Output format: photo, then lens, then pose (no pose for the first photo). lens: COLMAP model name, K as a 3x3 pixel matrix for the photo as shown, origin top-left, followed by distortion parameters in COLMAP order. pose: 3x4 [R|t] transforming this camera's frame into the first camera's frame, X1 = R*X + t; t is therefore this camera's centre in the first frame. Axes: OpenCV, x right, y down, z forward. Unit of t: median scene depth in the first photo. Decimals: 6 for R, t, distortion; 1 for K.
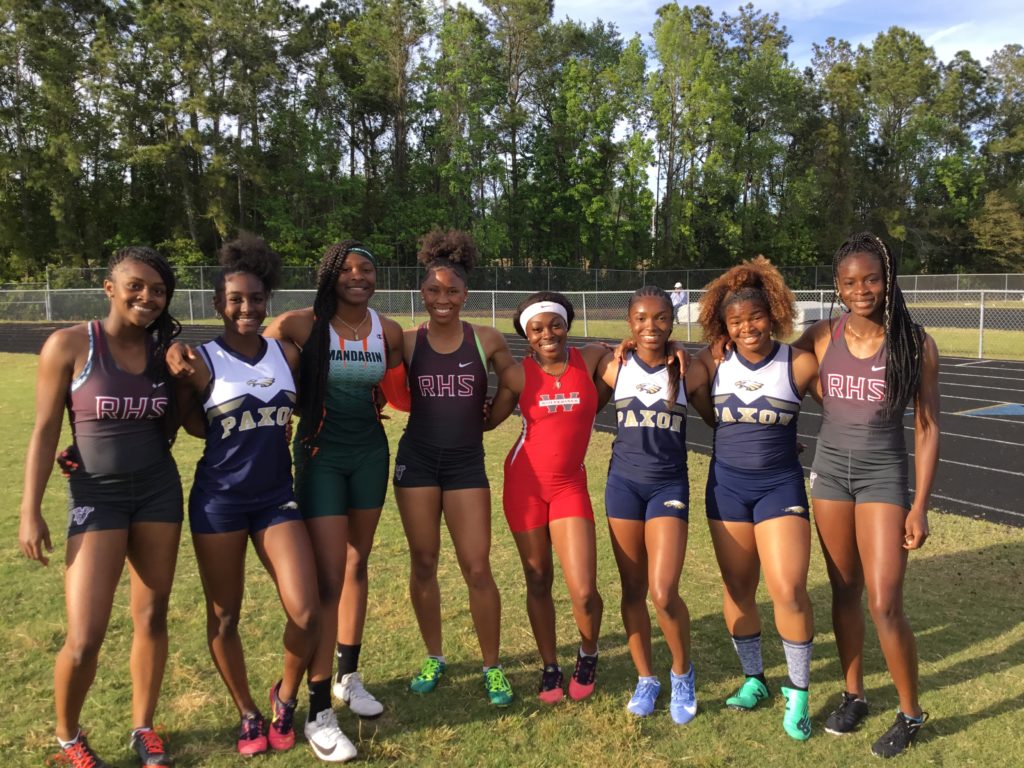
lens RADIAL K [[908.9, 0, 508.7], [0, 908.9, 377.3], [0, 0, 1]] dist [0.116837, -0.237722]
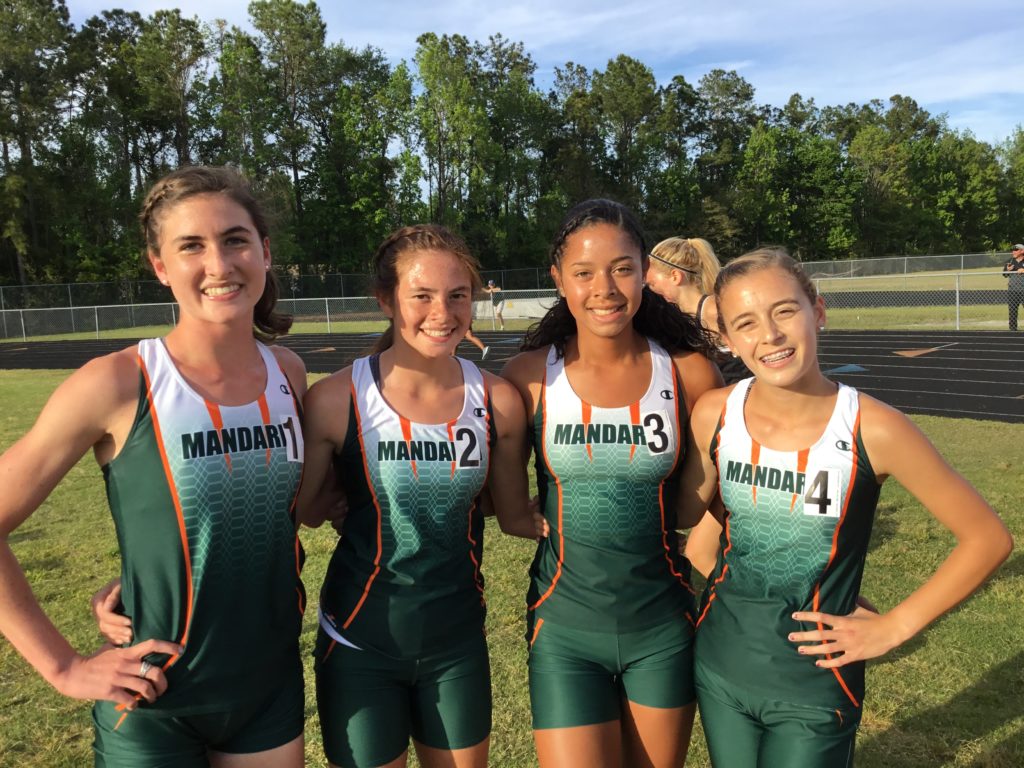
lens RADIAL K [[924.8, 0, 513.9], [0, 924.8, 388.3], [0, 0, 1]] dist [0.071880, -0.144708]
pose [[0.965229, -0.067385, 0.252573, -0.037150], [0.065598, 0.997726, 0.015502, 0.009717], [-0.253043, 0.001606, 0.967454, -0.104026]]
